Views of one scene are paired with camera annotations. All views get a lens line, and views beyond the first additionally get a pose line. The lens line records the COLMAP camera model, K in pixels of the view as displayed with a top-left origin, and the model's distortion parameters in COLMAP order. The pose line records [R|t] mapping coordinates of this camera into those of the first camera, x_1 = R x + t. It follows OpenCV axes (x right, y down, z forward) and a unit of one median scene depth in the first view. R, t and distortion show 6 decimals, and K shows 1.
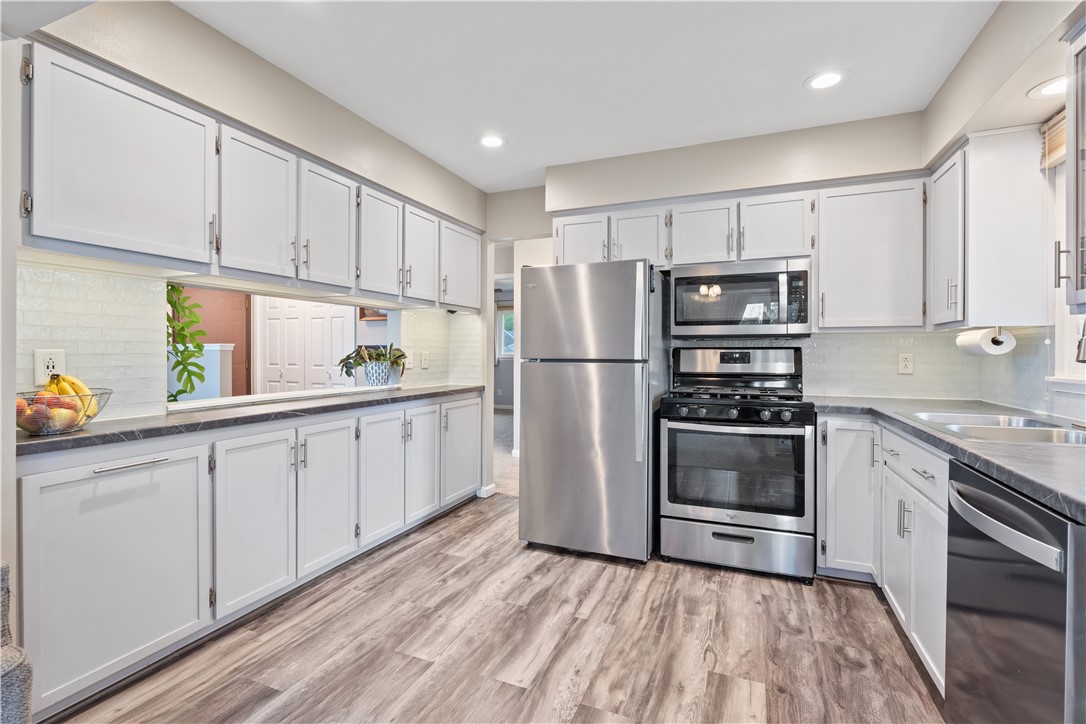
lens RADIAL K [[498.4, 0, 537.9], [0, 498.4, 353.4], [0, 0, 1]] dist [-0.000346, -0.000188]
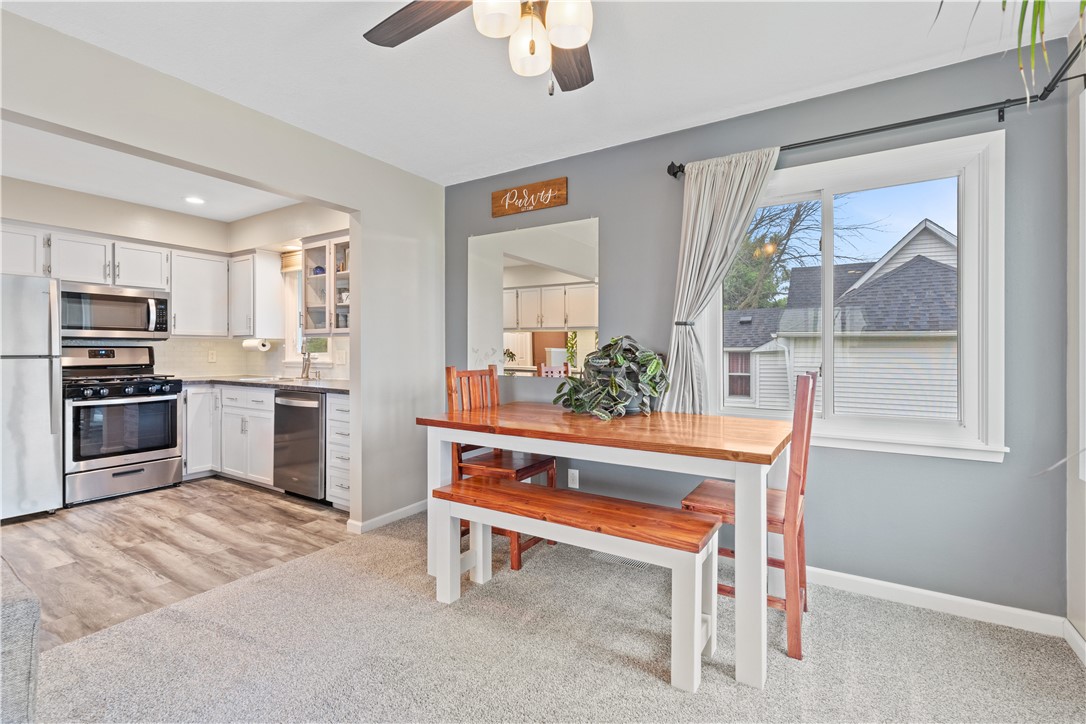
lens RADIAL K [[498.4, 0, 537.9], [0, 498.4, 353.4], [0, 0, 1]] dist [-0.000346, -0.000188]
pose [[0.169744, -0.004614, 0.985477, -0.929630], [0.000571, 0.999989, 0.004583, 0.002461], [-0.985488, -0.000215, 0.169745, -0.501099]]
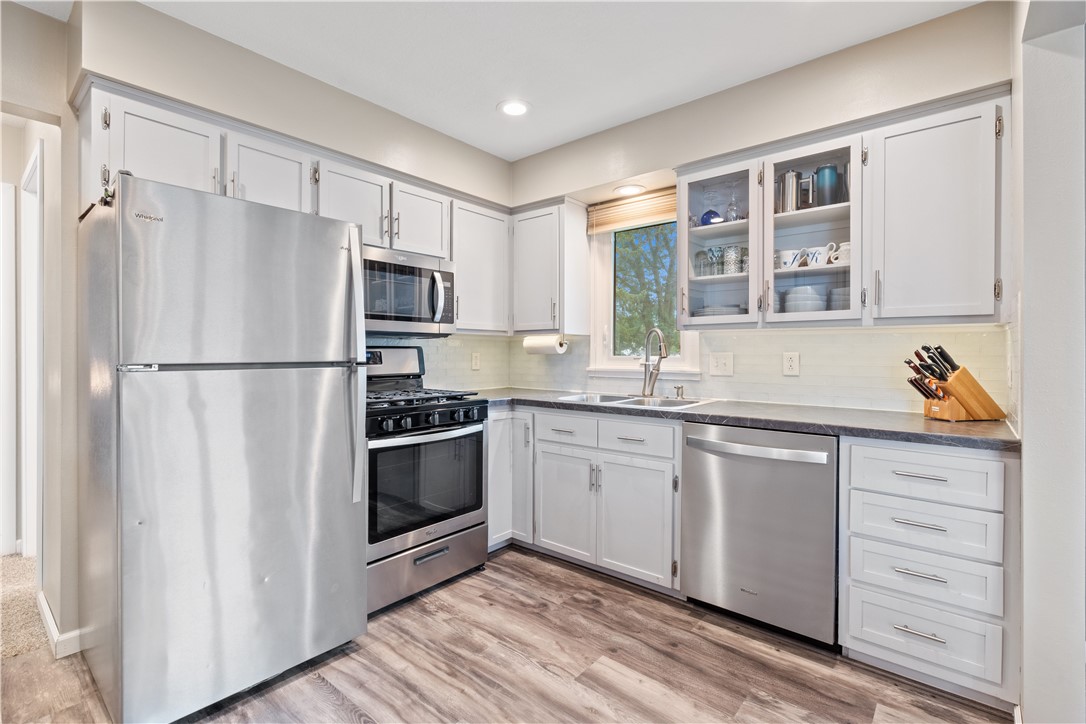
lens RADIAL K [[500.2, 0, 540.2], [0, 500.2, 355.3], [0, 0, 1]] dist [-0.000499, -0.000181]
pose [[0.295772, -0.006189, 0.955238, -0.444534], [0.001079, 0.999981, 0.006145, -0.001345], [-0.955258, -0.000787, 0.295773, 0.569804]]
